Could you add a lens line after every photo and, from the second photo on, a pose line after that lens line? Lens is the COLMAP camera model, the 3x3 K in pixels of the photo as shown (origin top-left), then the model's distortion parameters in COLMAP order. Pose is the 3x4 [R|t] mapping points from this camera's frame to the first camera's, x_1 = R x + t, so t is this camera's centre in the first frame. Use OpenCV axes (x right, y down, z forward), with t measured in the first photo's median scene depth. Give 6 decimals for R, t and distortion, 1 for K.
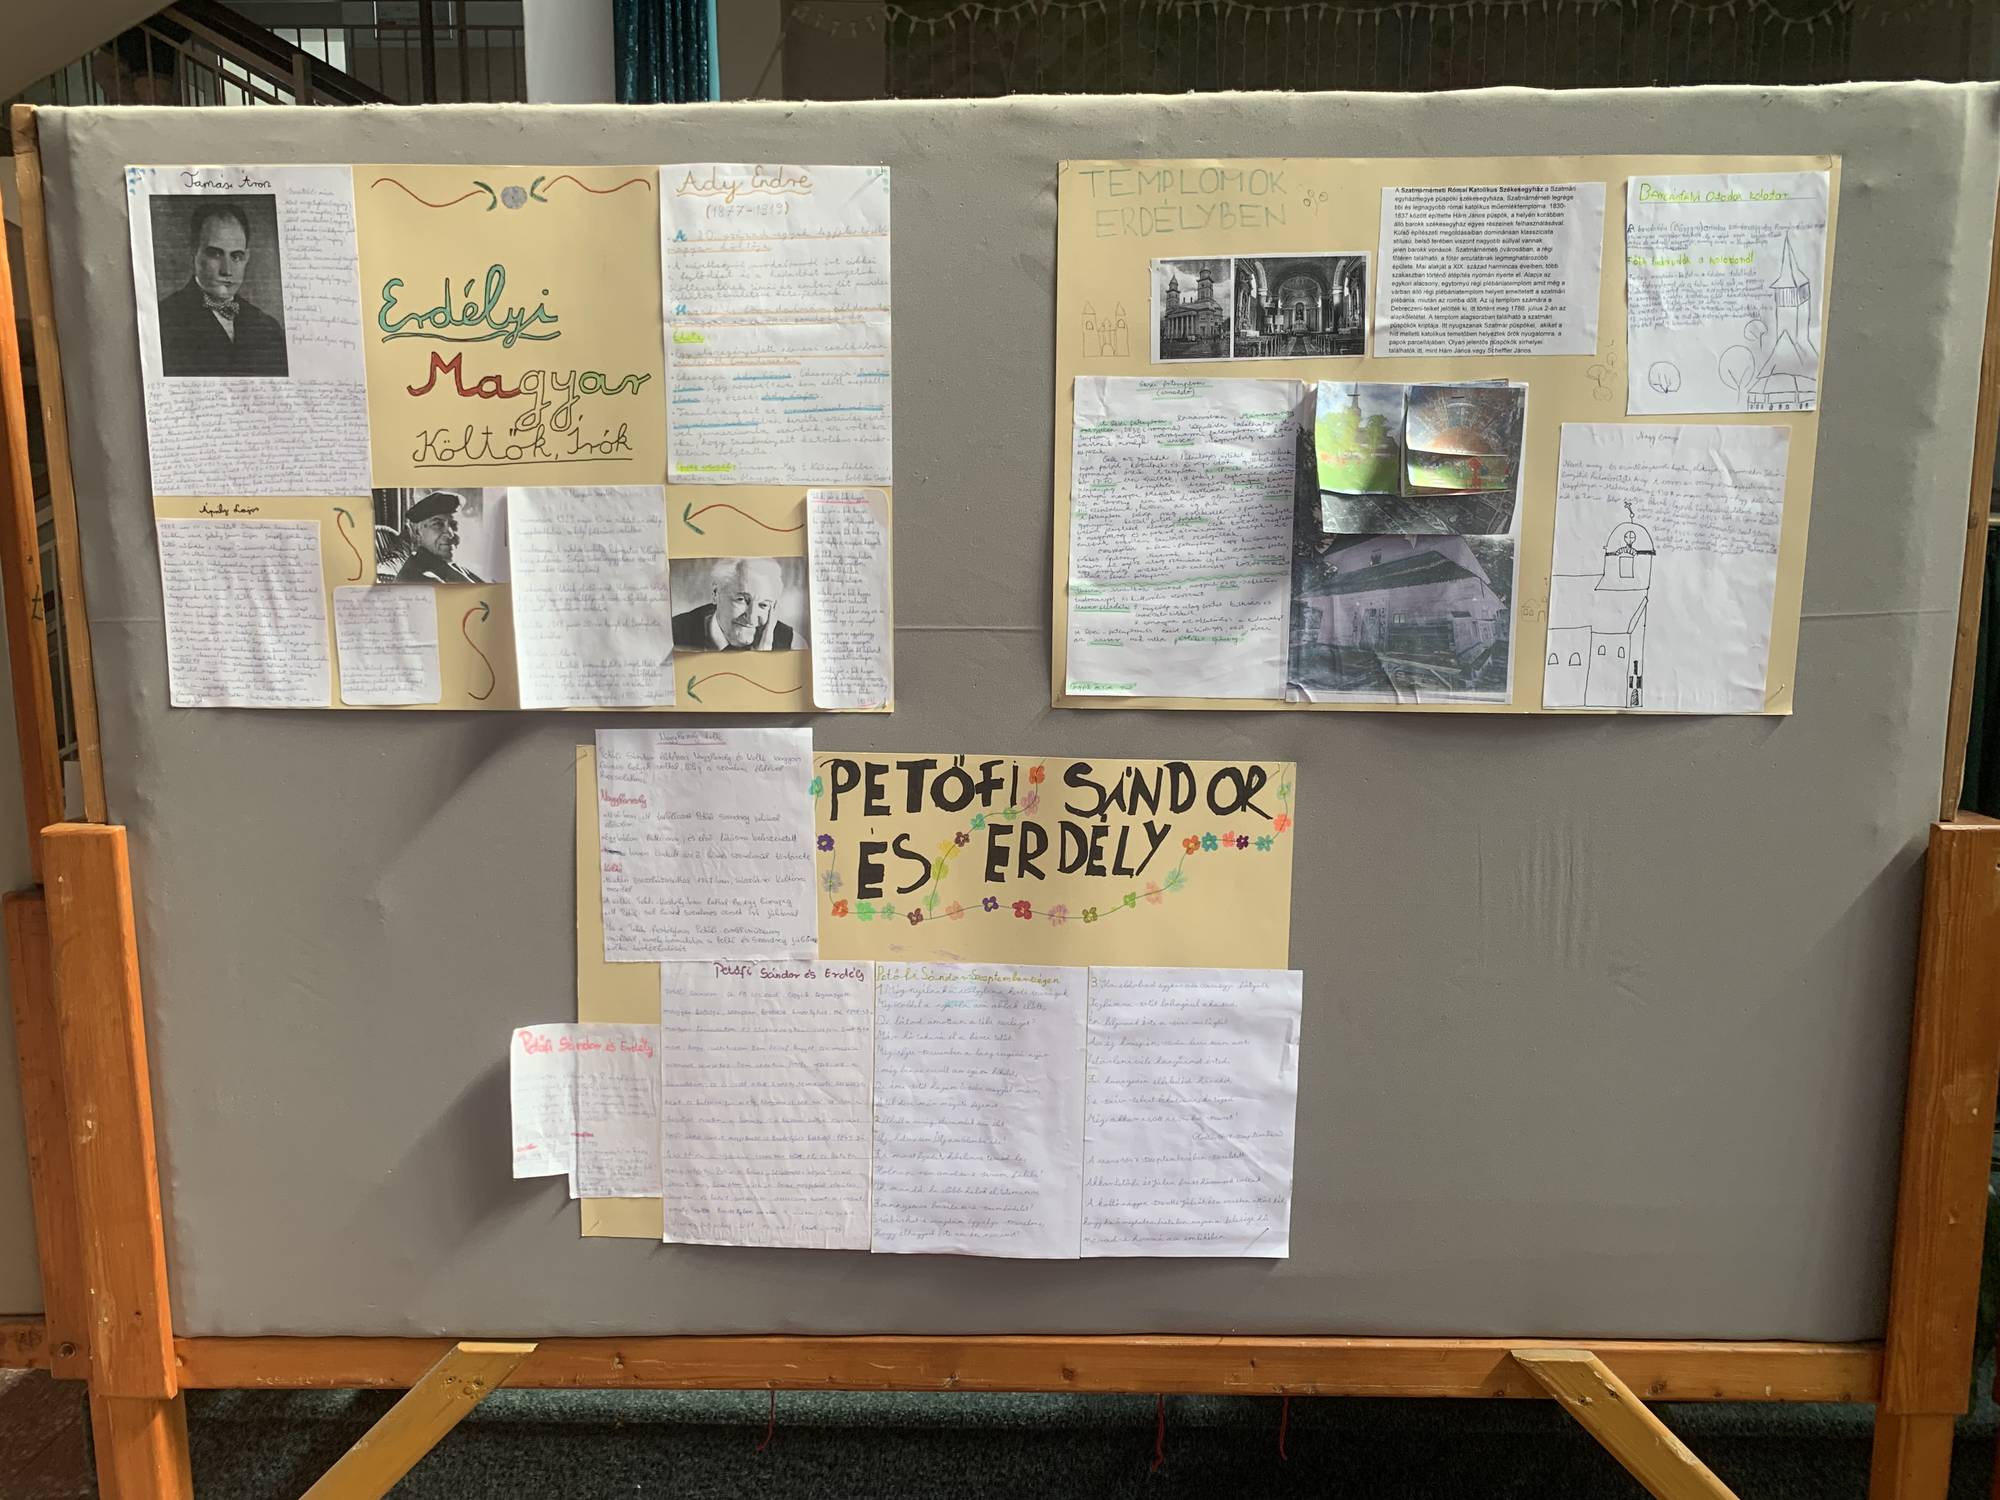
lens RADIAL K [[1506.5, 0, 998.4], [0, 1506.5, 891.2], [0, 0, 1]] dist [0.009979, -0.013974]
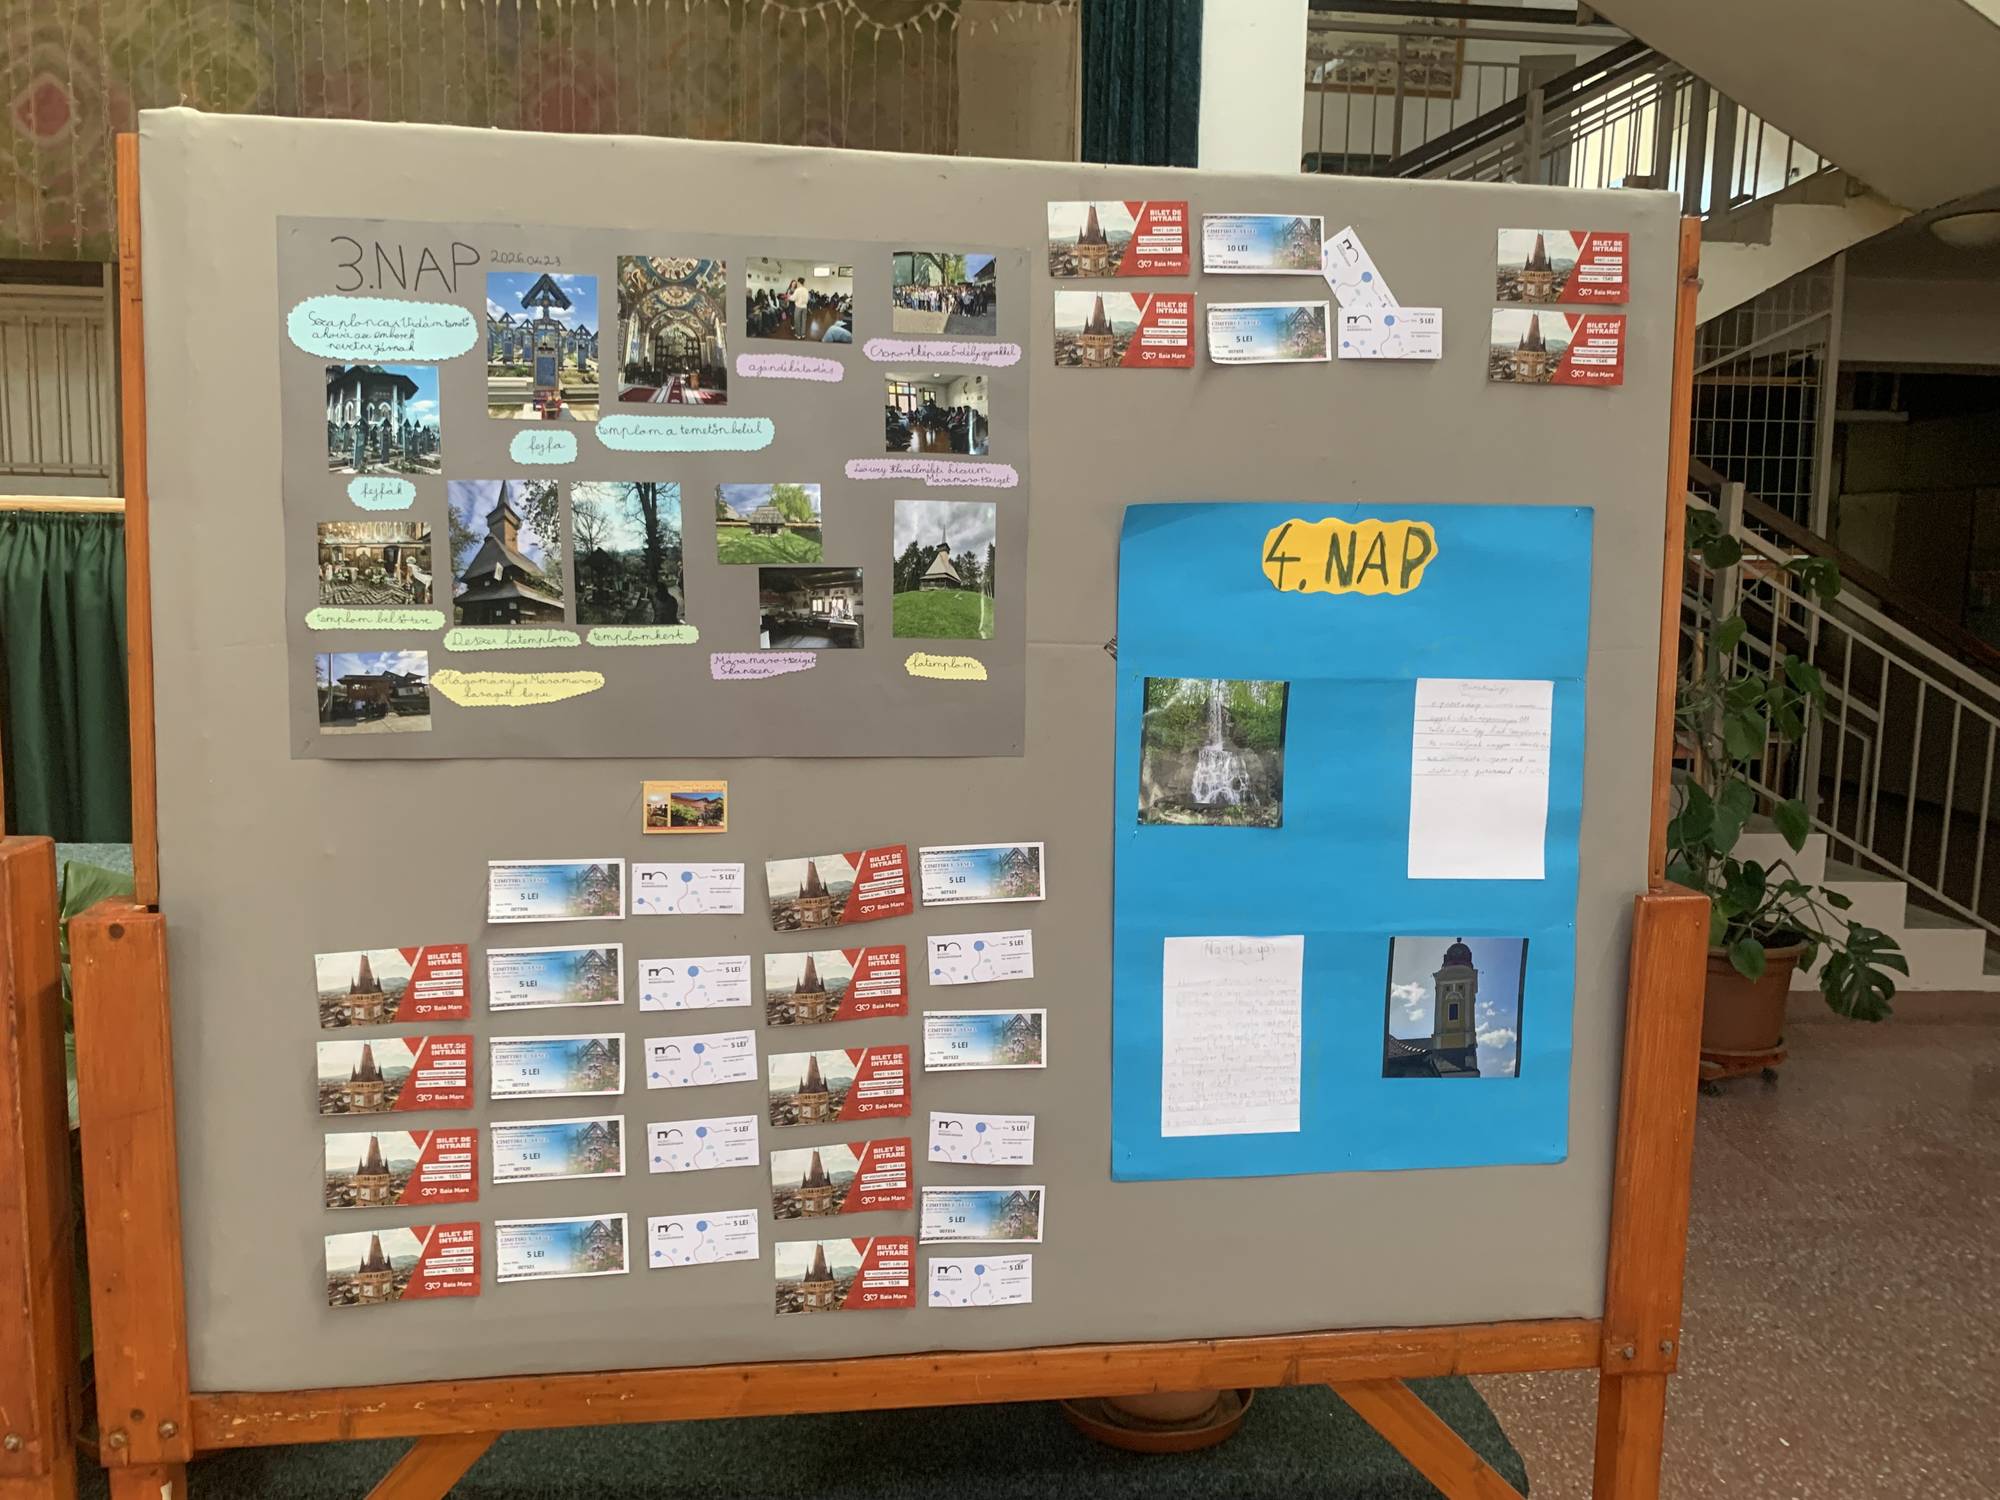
lens RADIAL K [[1527.8, 0, 999.9], [0, 1527.8, 887.3], [0, 0, 1]] dist [0.001178, -0.004292]
pose [[0.996182, 0.002004, 0.087280, 2.568317], [-0.000926, 0.999923, -0.012383, 0.005342], [-0.087299, 0.012255, 0.996107, -0.000610]]
